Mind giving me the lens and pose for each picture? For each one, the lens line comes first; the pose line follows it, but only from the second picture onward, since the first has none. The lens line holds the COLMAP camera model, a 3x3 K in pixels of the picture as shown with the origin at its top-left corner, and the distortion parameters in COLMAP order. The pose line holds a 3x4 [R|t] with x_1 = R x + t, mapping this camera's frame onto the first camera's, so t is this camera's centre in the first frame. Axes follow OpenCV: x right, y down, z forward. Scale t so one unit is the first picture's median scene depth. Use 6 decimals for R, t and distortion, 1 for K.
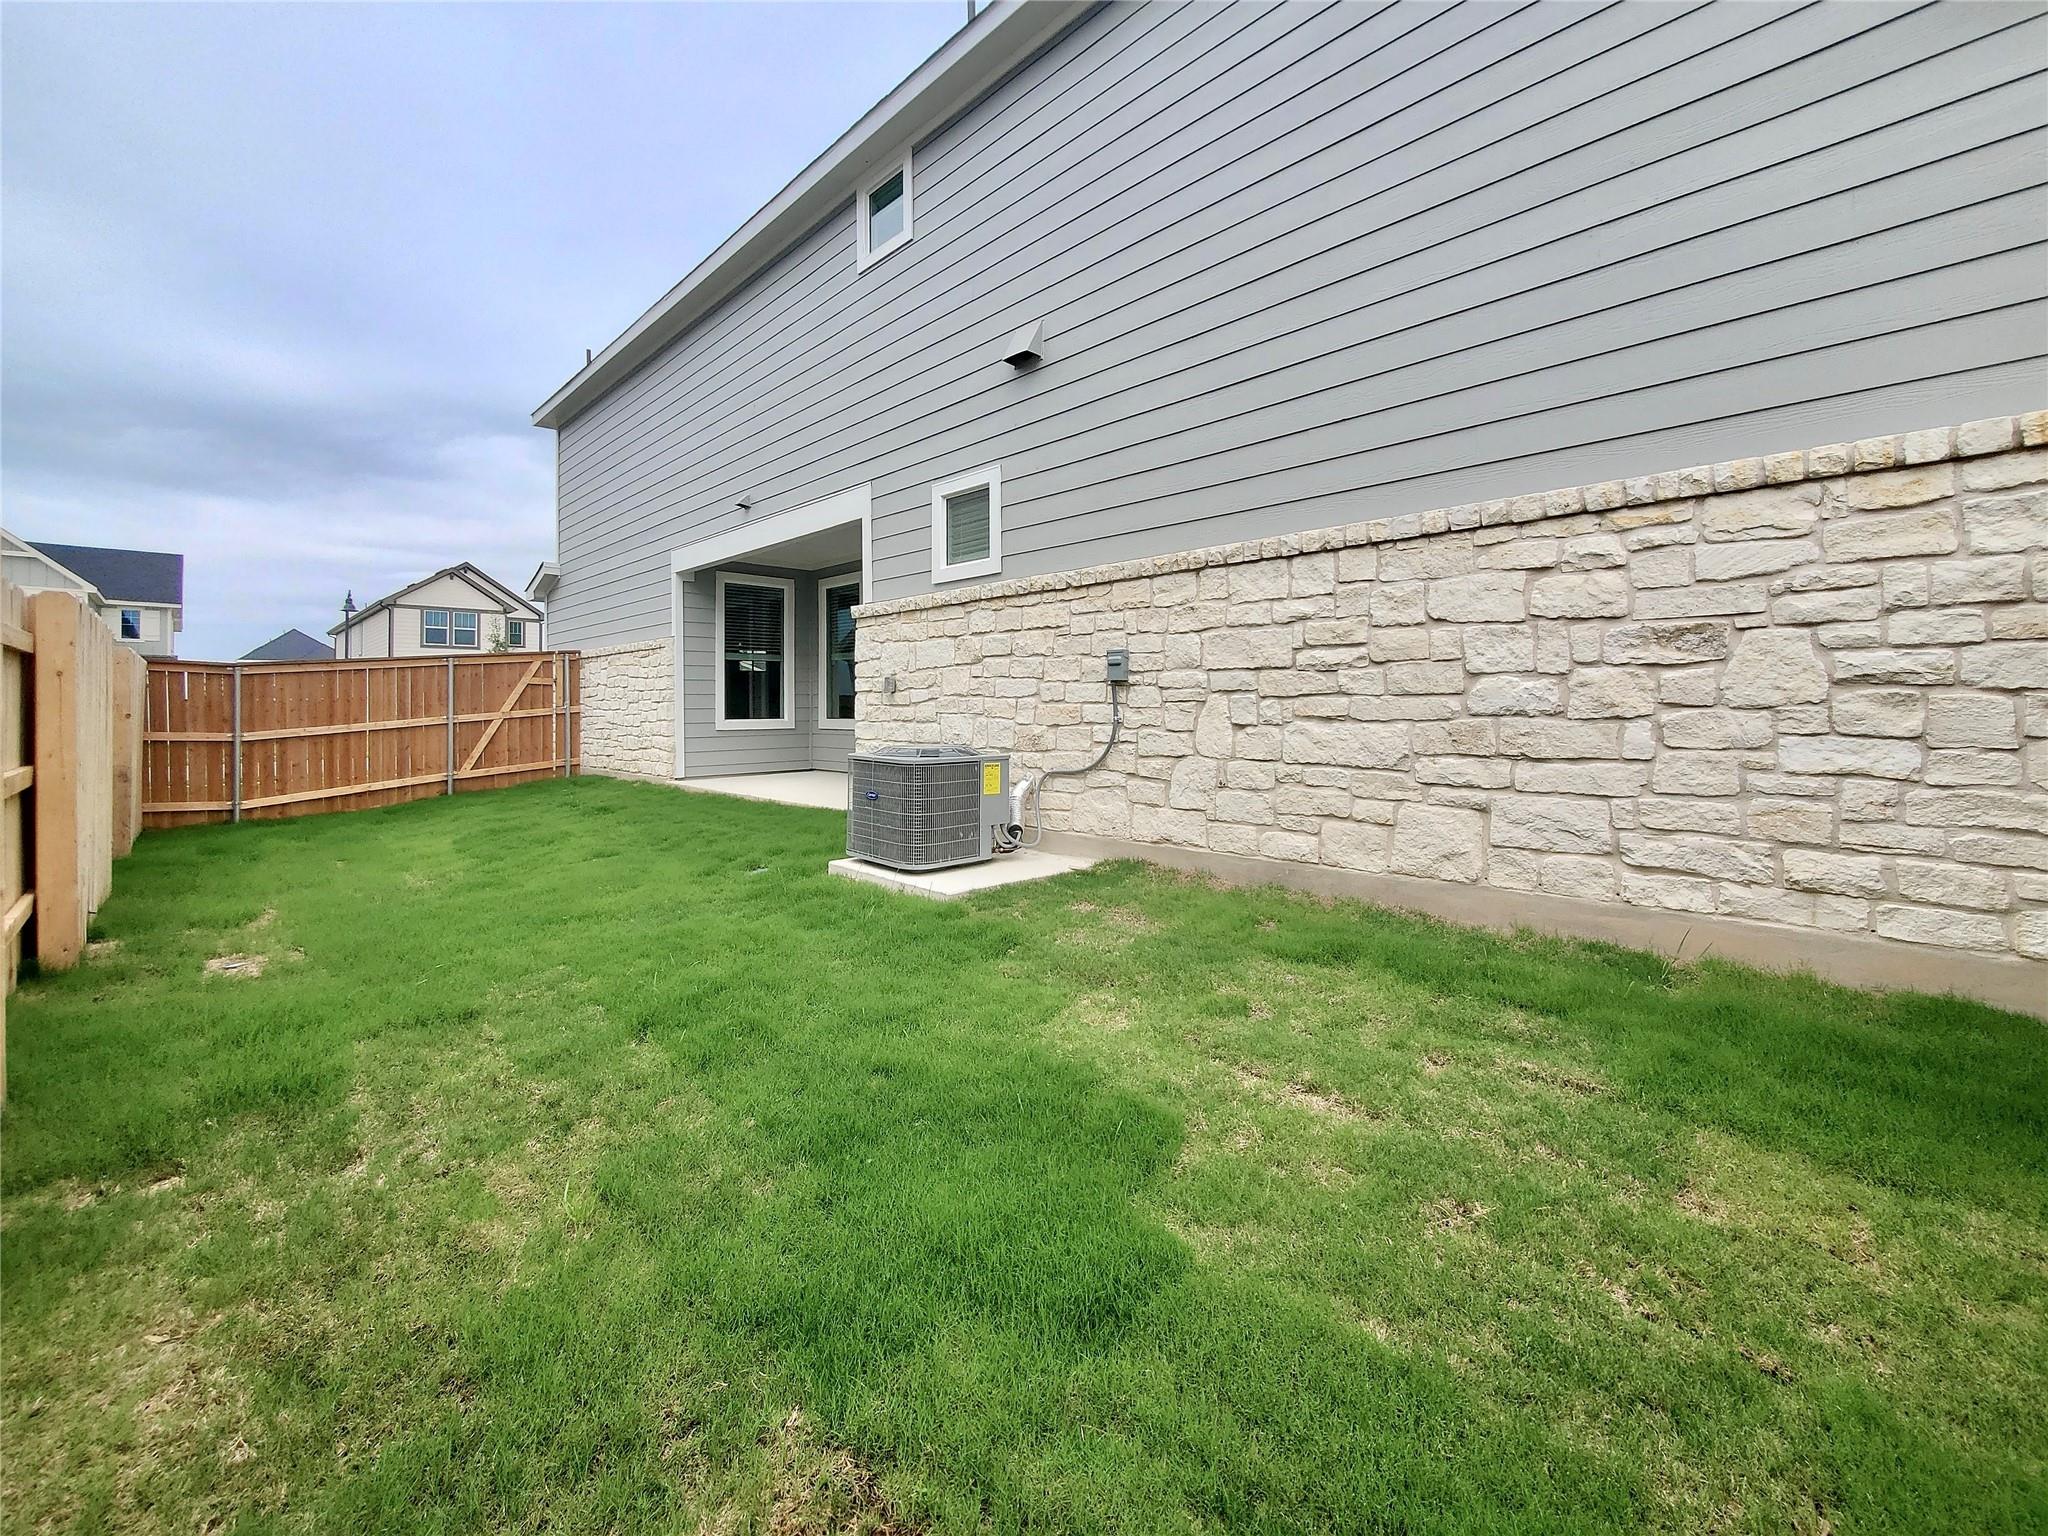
lens RADIAL K [[826.6, 0, 936.6], [0, 826.6, 708.6], [0, 0, 1]] dist [-0.002512, -0.000448]
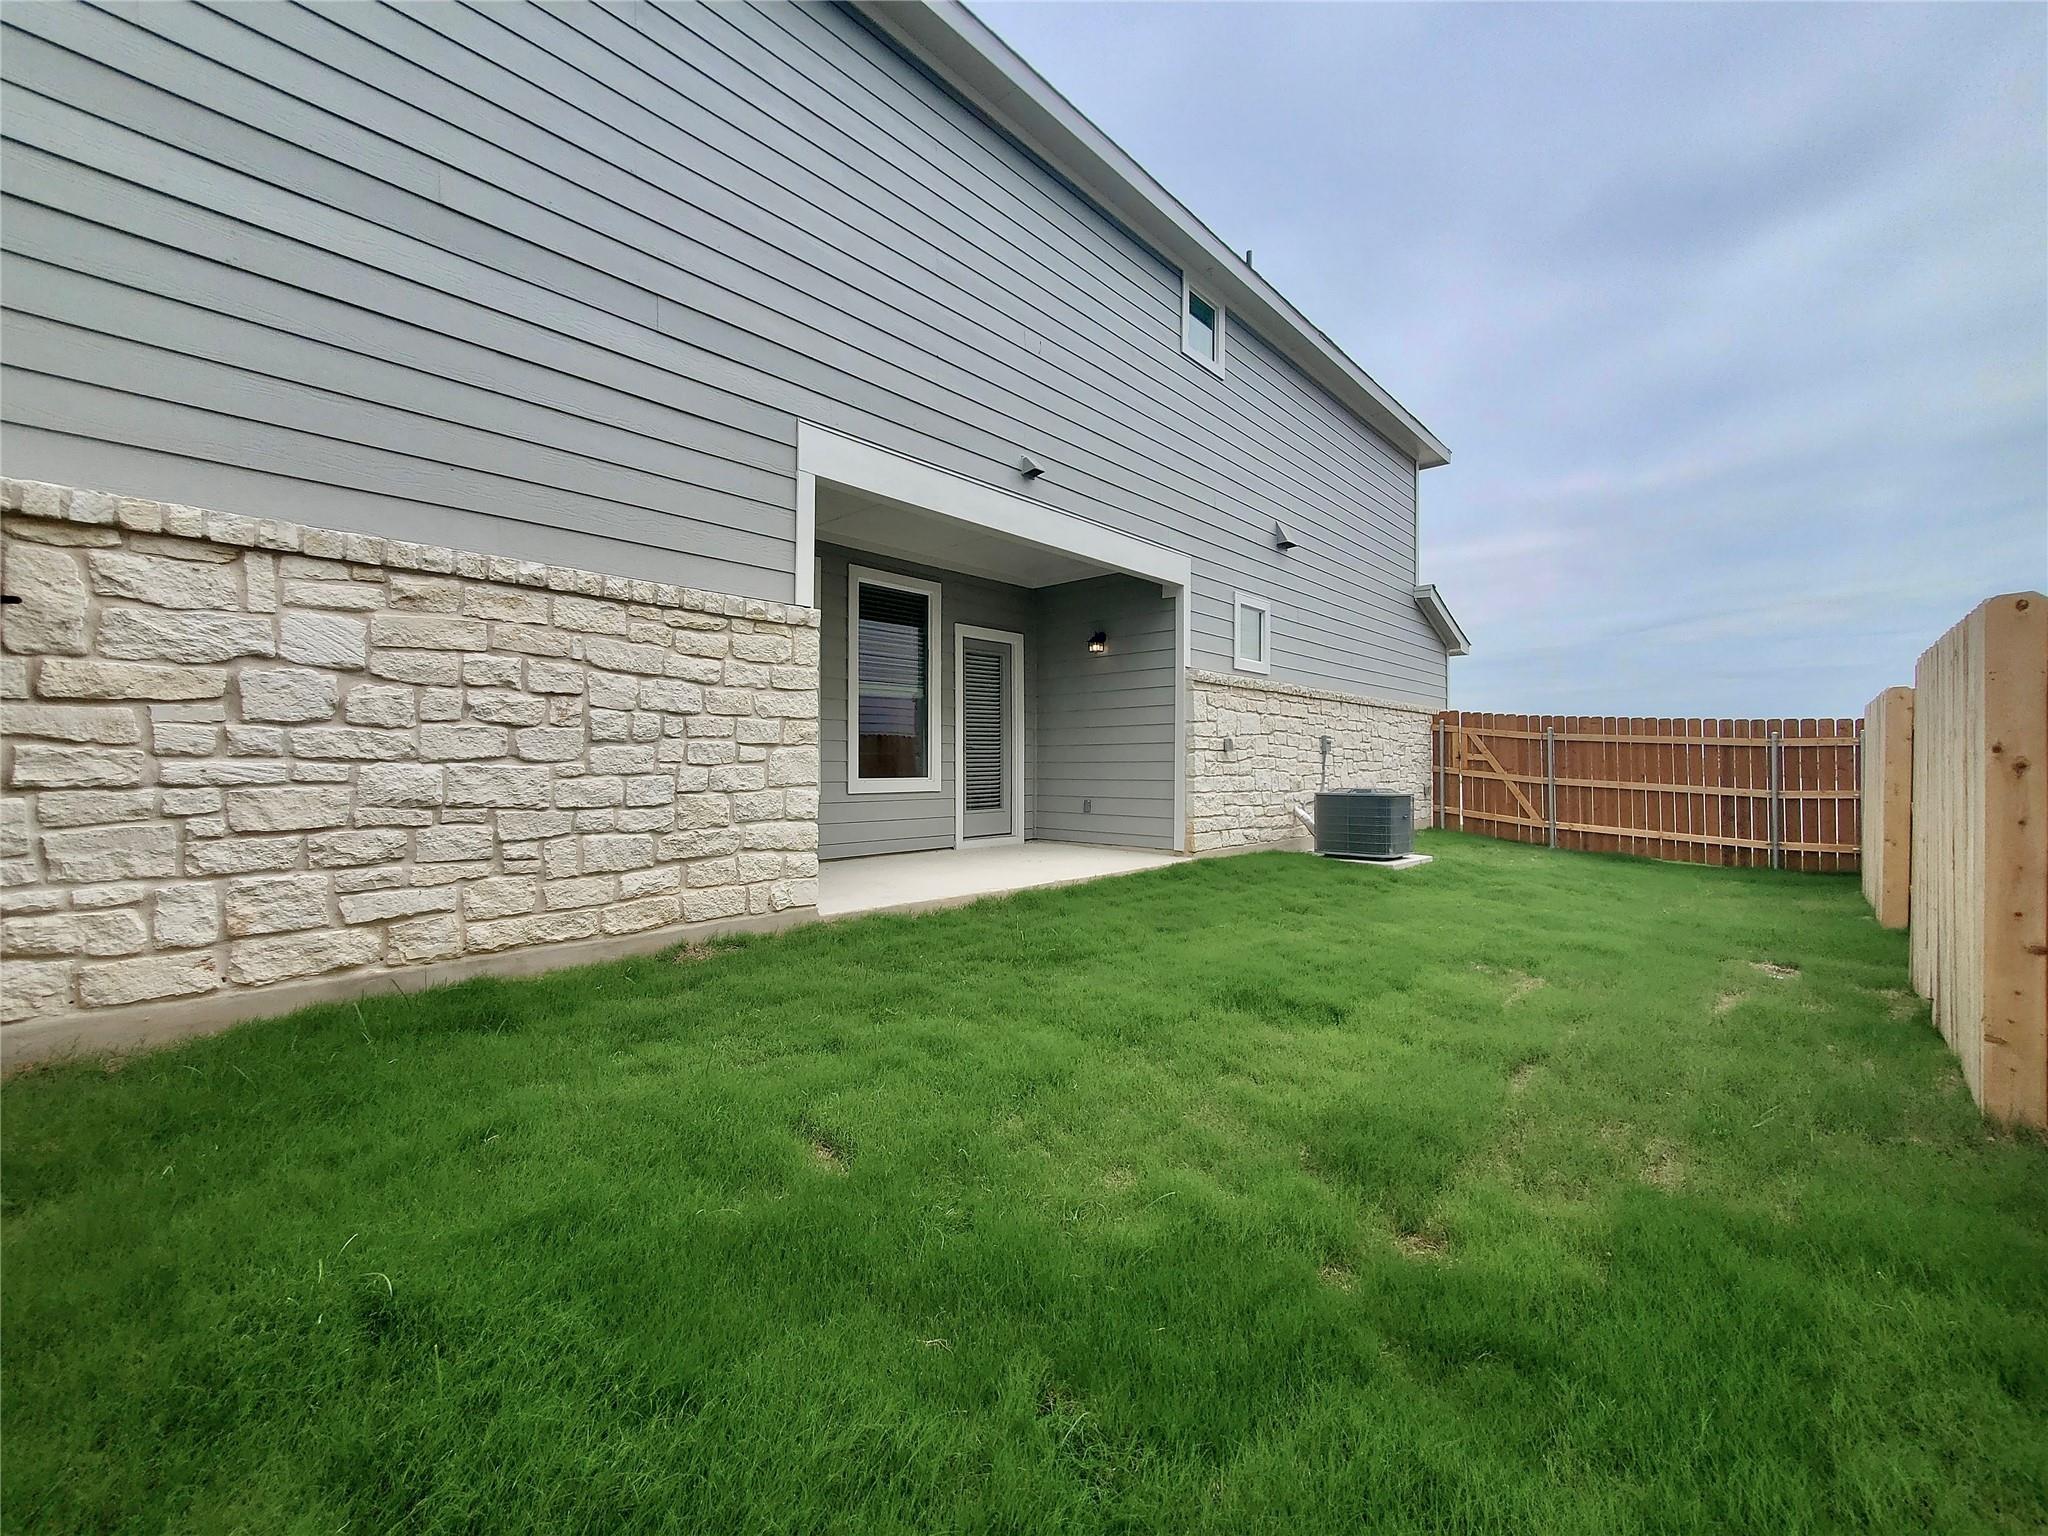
lens RADIAL K [[826.6, 0, 1022.2], [0, 826.6, 767.1], [0, 0, 1]] dist [-0.002512, -0.000448]
pose [[-0.091907, -0.000999, 0.995767, -1.203595], [-0.005957, 0.999982, 0.000453, 0.004513], [-0.995750, -0.005890, -0.091911, 1.386732]]
